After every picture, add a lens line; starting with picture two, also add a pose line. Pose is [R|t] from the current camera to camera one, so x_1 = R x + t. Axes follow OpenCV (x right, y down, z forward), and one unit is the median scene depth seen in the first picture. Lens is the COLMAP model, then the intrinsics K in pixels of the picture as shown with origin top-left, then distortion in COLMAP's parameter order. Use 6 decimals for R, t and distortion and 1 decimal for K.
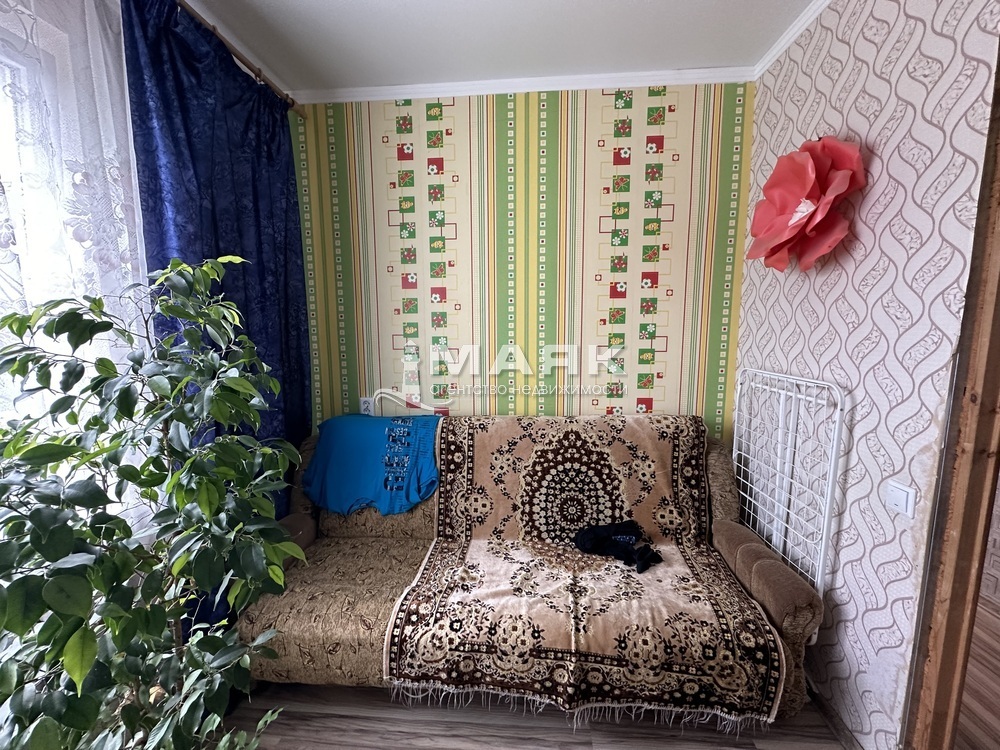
lens RADIAL K [[398.3, 0, 500.3], [0, 398.3, 375.7], [0, 0, 1]] dist [-0.003959, 0.000803]
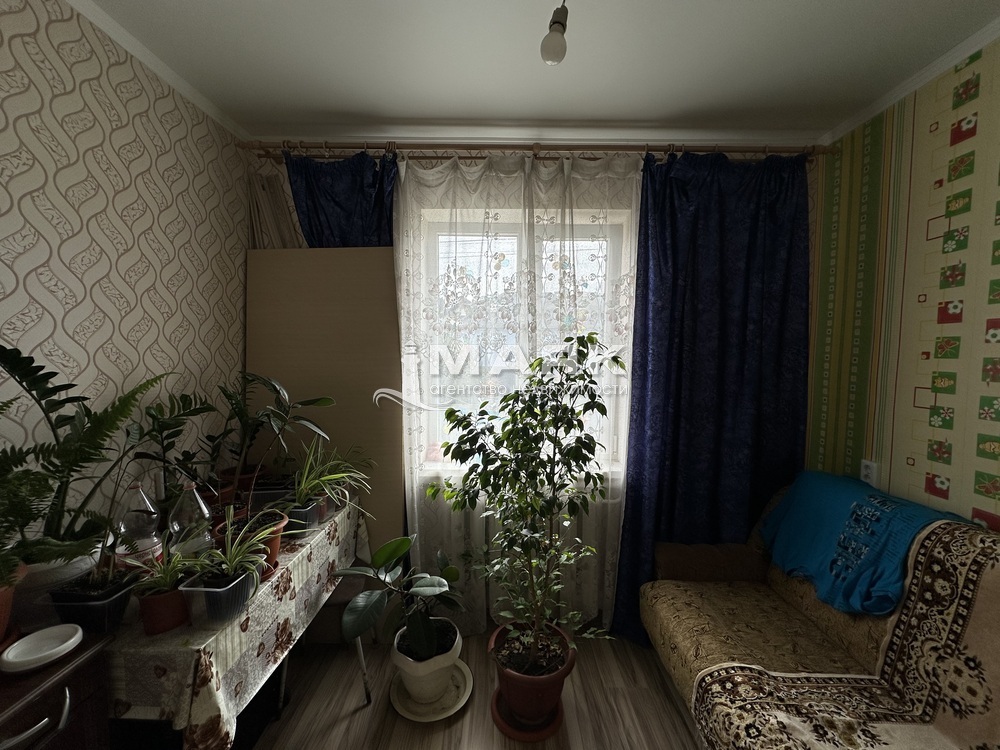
lens RADIAL K [[398.3, 0, 500.8], [0, 398.3, 375.9], [0, 0, 1]] dist [-0.003959, 0.000803]
pose [[0.069366, 0.064872, -0.995480, 0.454764], [-0.137047, 0.989042, 0.054903, -0.066450], [0.988133, 0.132619, 0.077496, 0.214037]]
